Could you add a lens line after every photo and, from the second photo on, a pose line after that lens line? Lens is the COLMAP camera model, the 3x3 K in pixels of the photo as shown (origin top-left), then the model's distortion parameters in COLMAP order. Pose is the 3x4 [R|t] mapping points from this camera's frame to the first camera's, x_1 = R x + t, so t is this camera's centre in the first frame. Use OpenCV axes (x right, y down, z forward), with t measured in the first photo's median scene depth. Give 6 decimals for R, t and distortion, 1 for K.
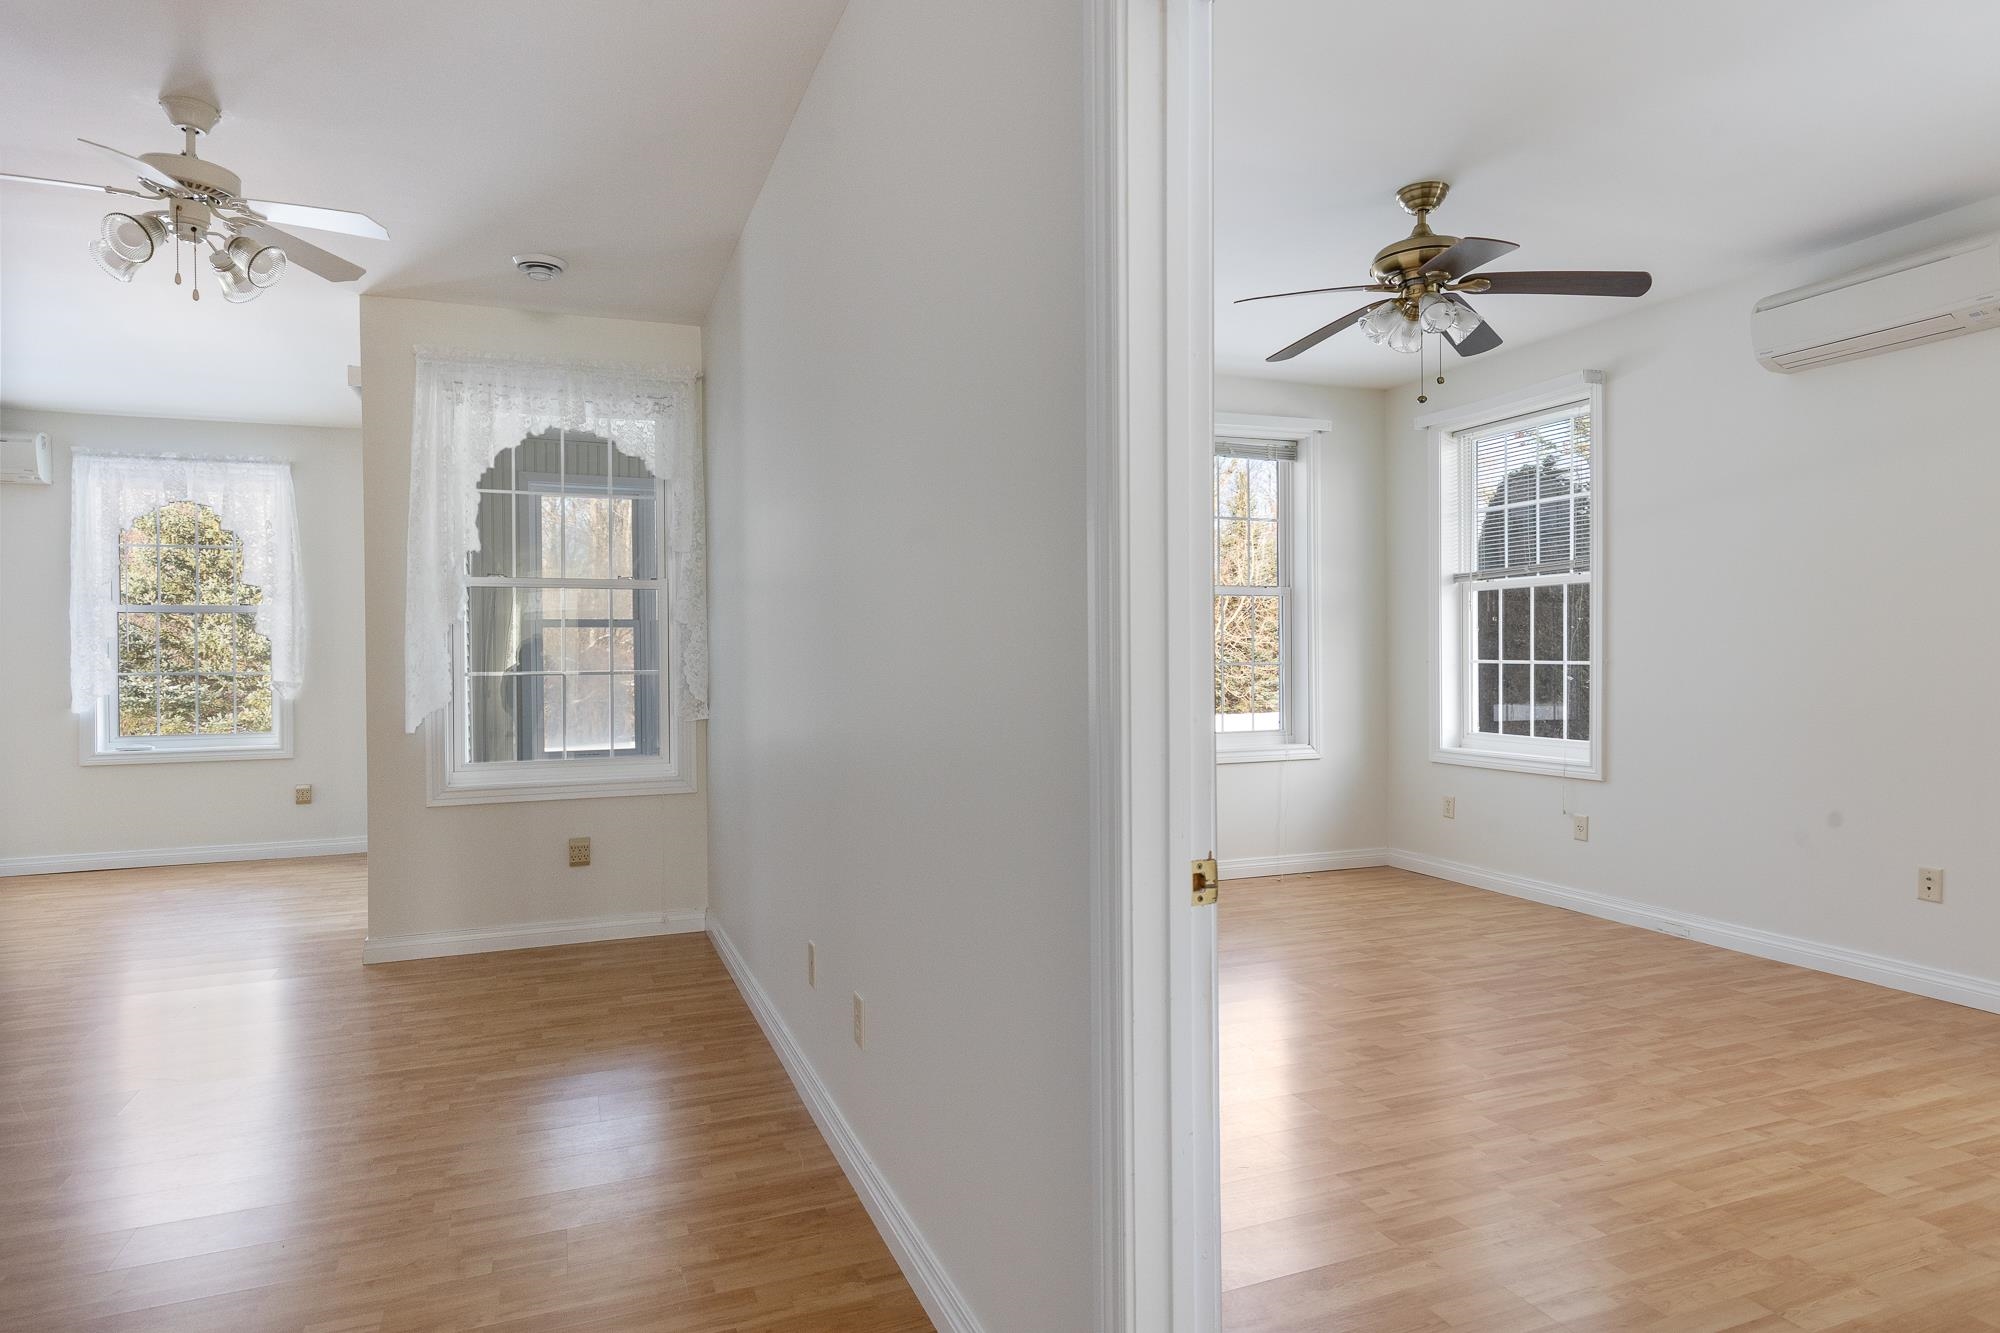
lens RADIAL K [[1067.9, 0, 1015.2], [0, 1067.9, 668.2], [0, 0, 1]] dist [-0.001237, -0.001247]
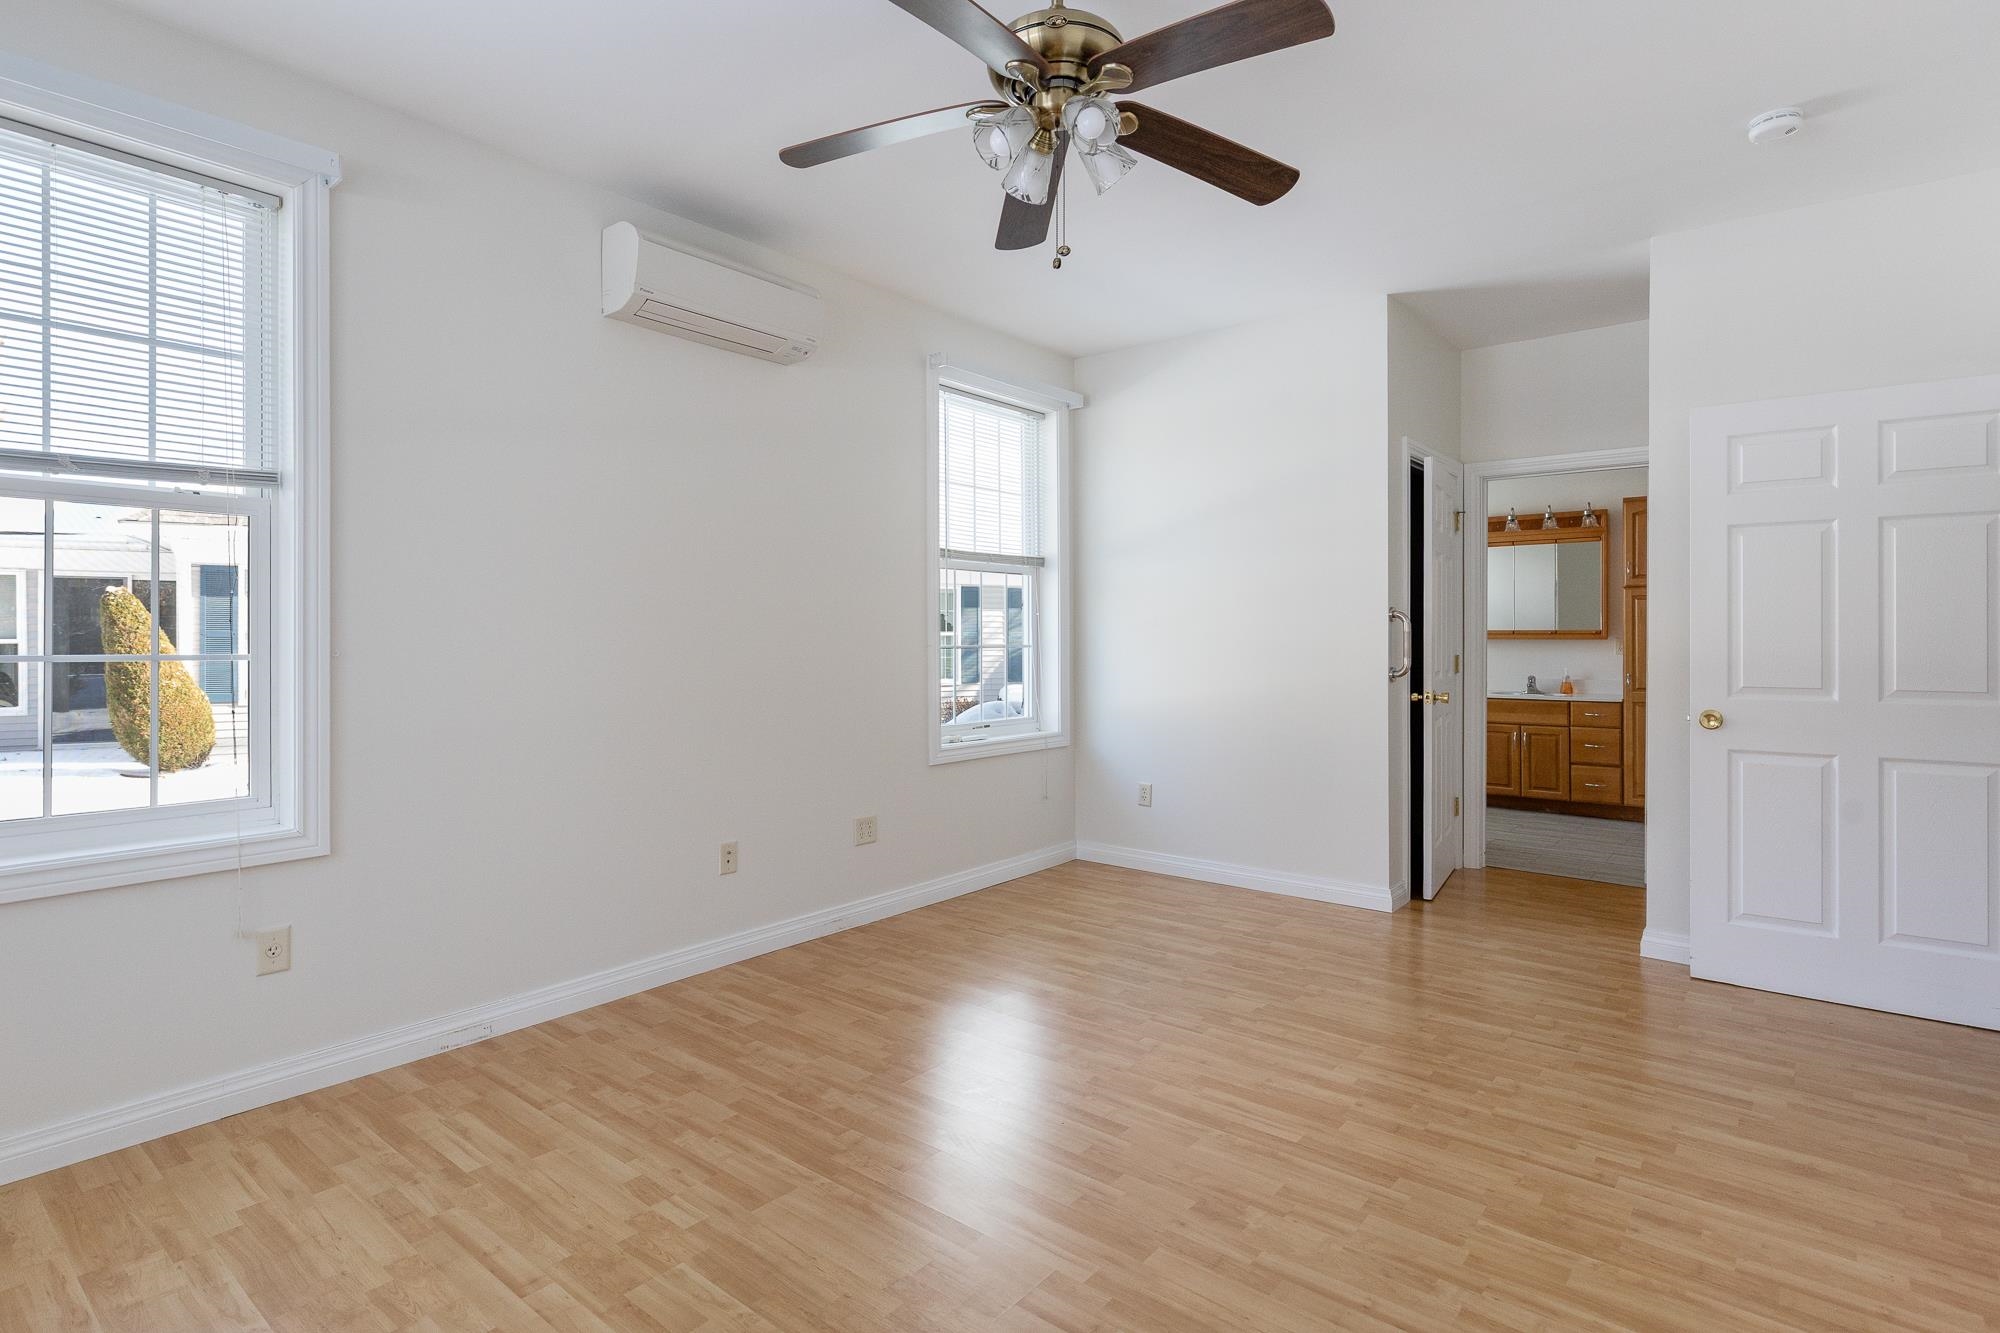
lens RADIAL K [[998.5, 0, 981.7], [0, 998.5, 638.2], [0, 0, 1]] dist [-0.001654, -0.000855]
pose [[-0.462673, 0.010878, 0.886462, -0.137798], [0.015410, 0.999872, -0.004226, -0.008021], [-0.886395, 0.011705, -0.462782, 1.169902]]
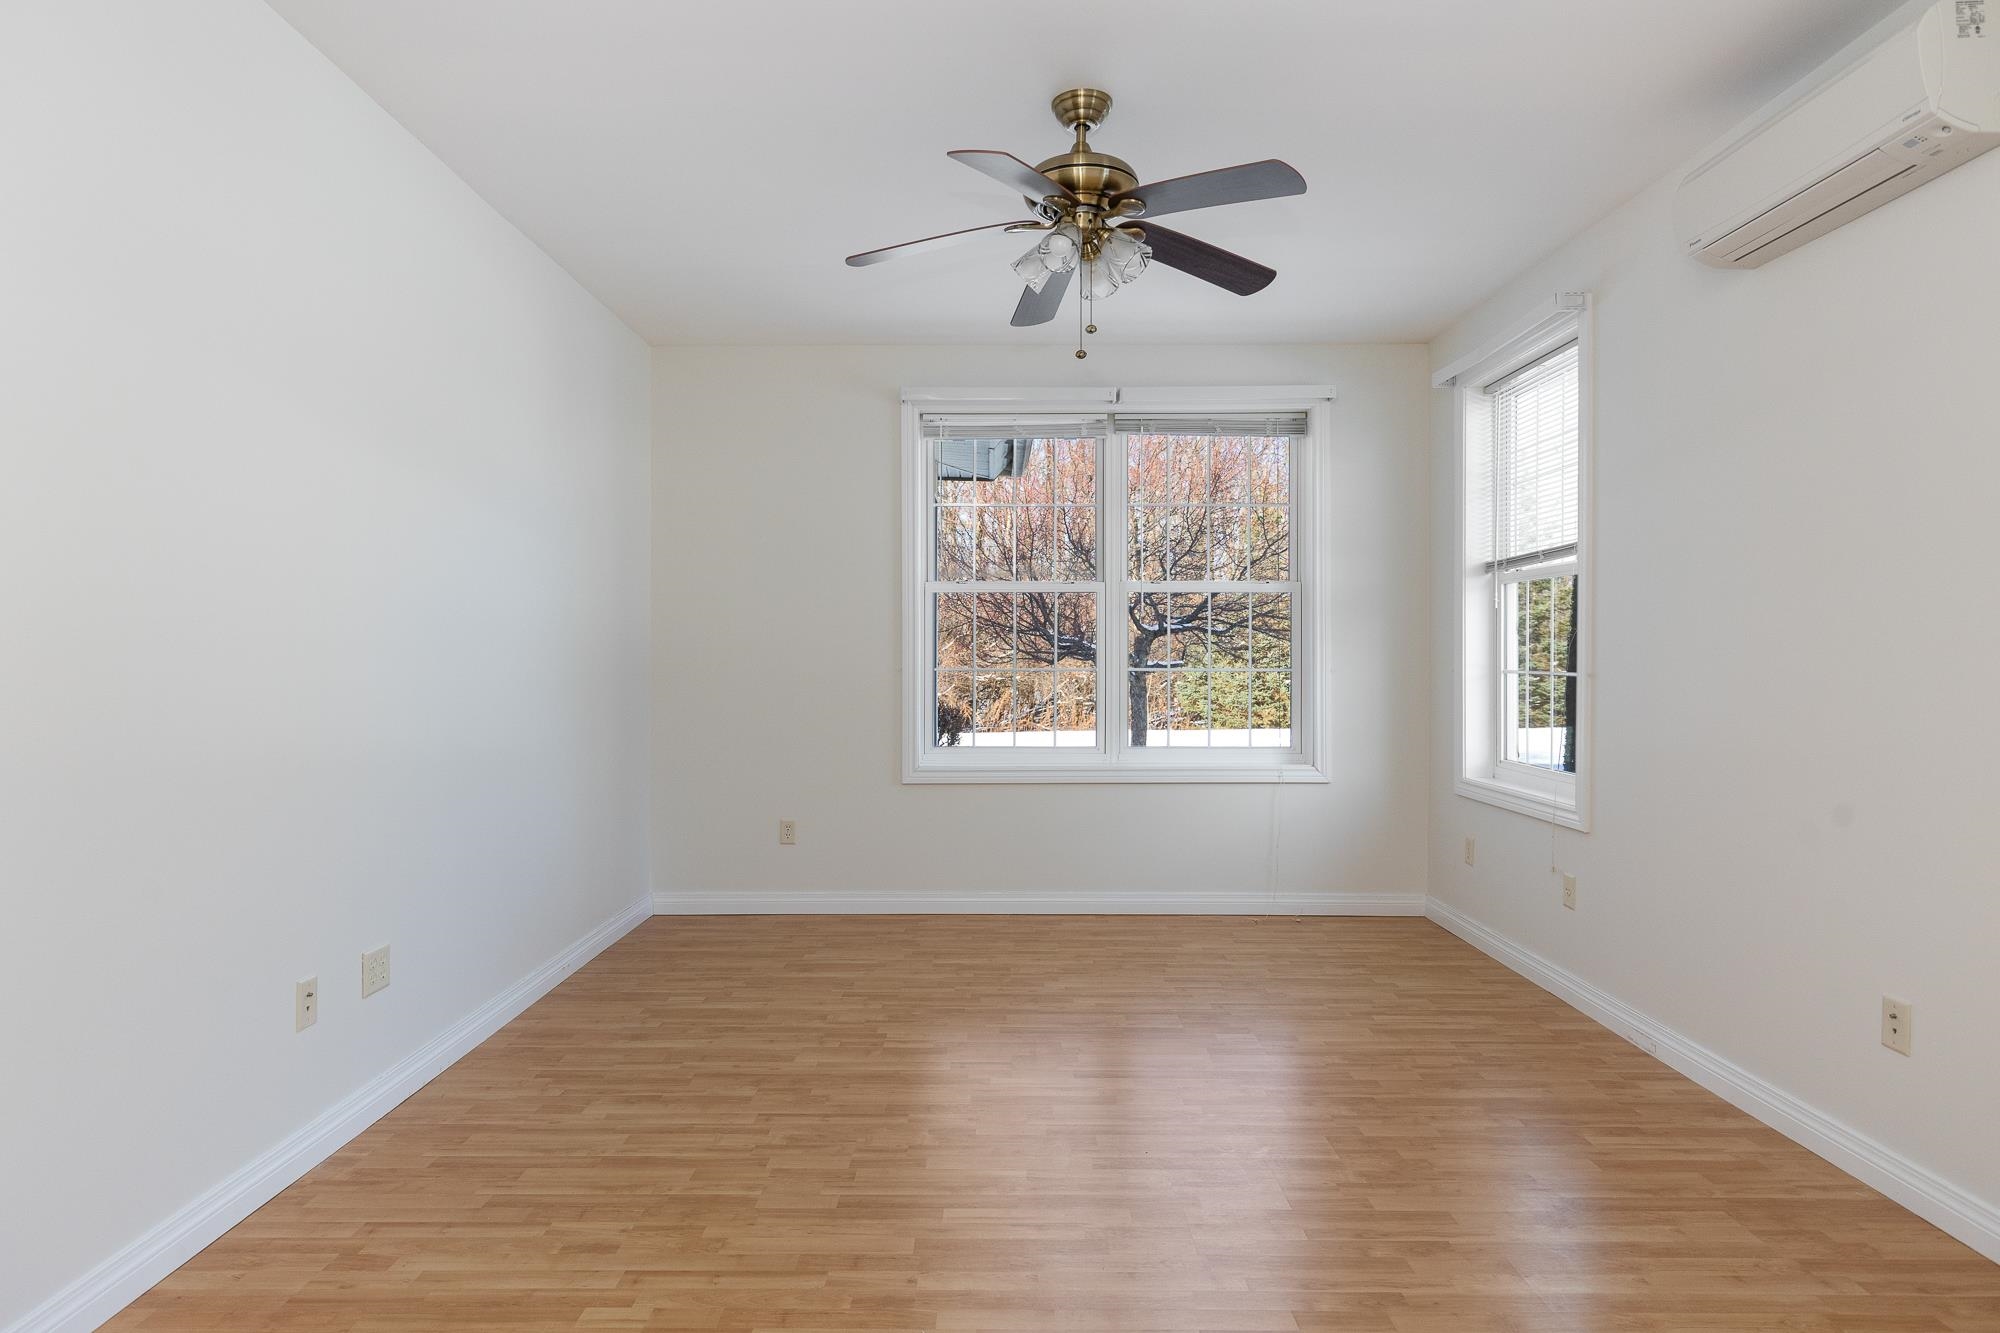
lens RADIAL K [[1067.9, 0, 1033.6], [0, 1067.9, 649.2], [0, 0, 1]] dist [-0.001237, -0.001247]
pose [[0.938358, 0.010833, -0.345494, 0.554385], [-0.016171, 0.999790, -0.012570, -0.010876], [0.345286, 0.017382, 0.938337, 0.187662]]
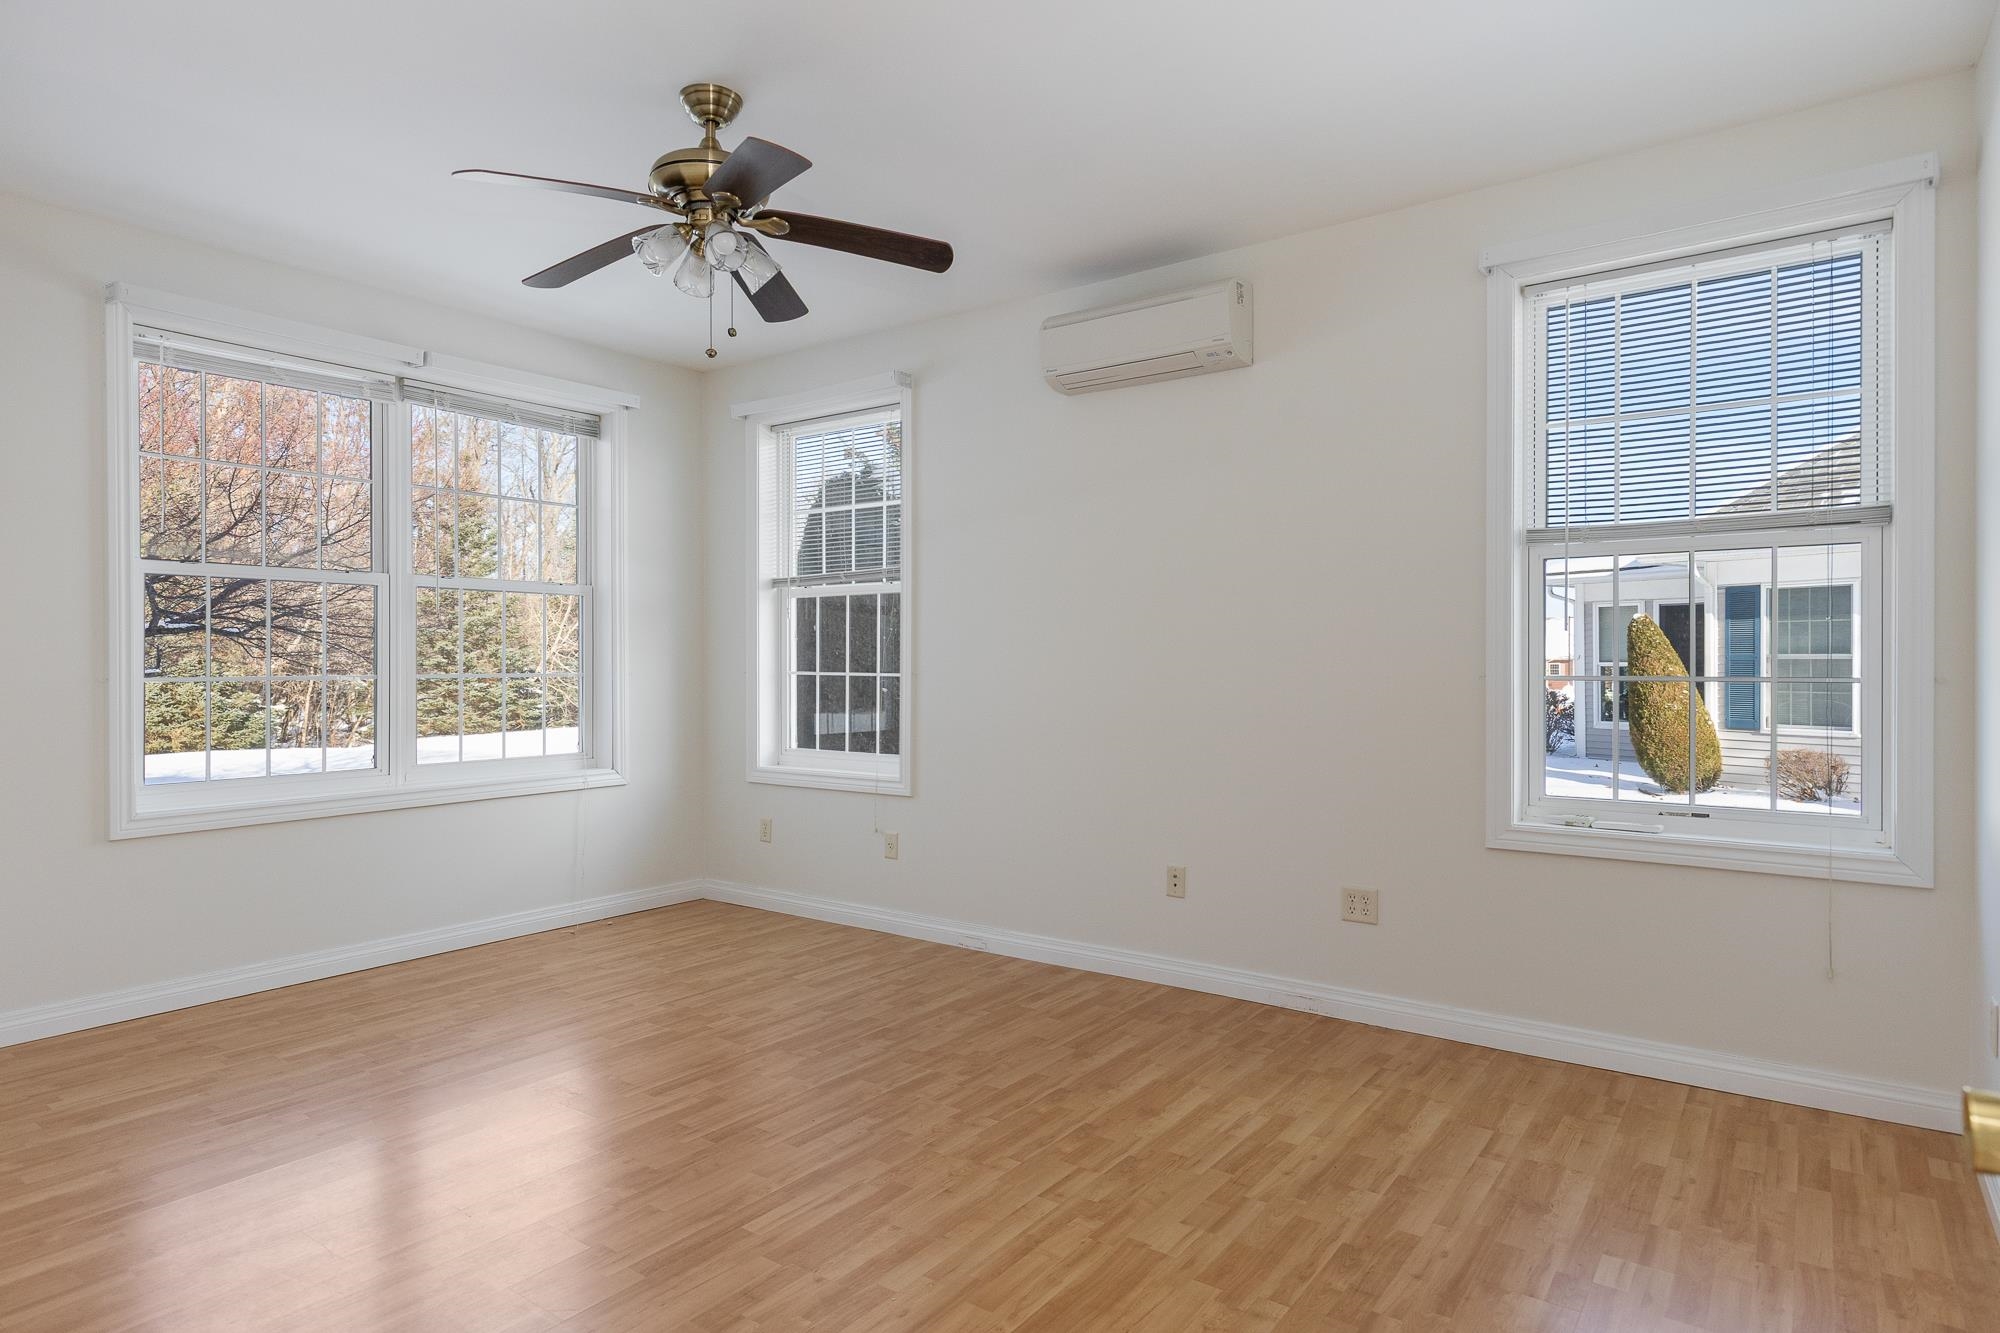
lens RADIAL K [[1067.9, 0, 978.9], [0, 1067.9, 668.7], [0, 0, 1]] dist [-0.001237, -0.001247]
pose [[0.849078, 0.006409, 0.528228, 0.110032], [-0.001709, 0.999954, -0.009386, -0.002407], [-0.528264, 0.007066, 0.849051, 0.174787]]
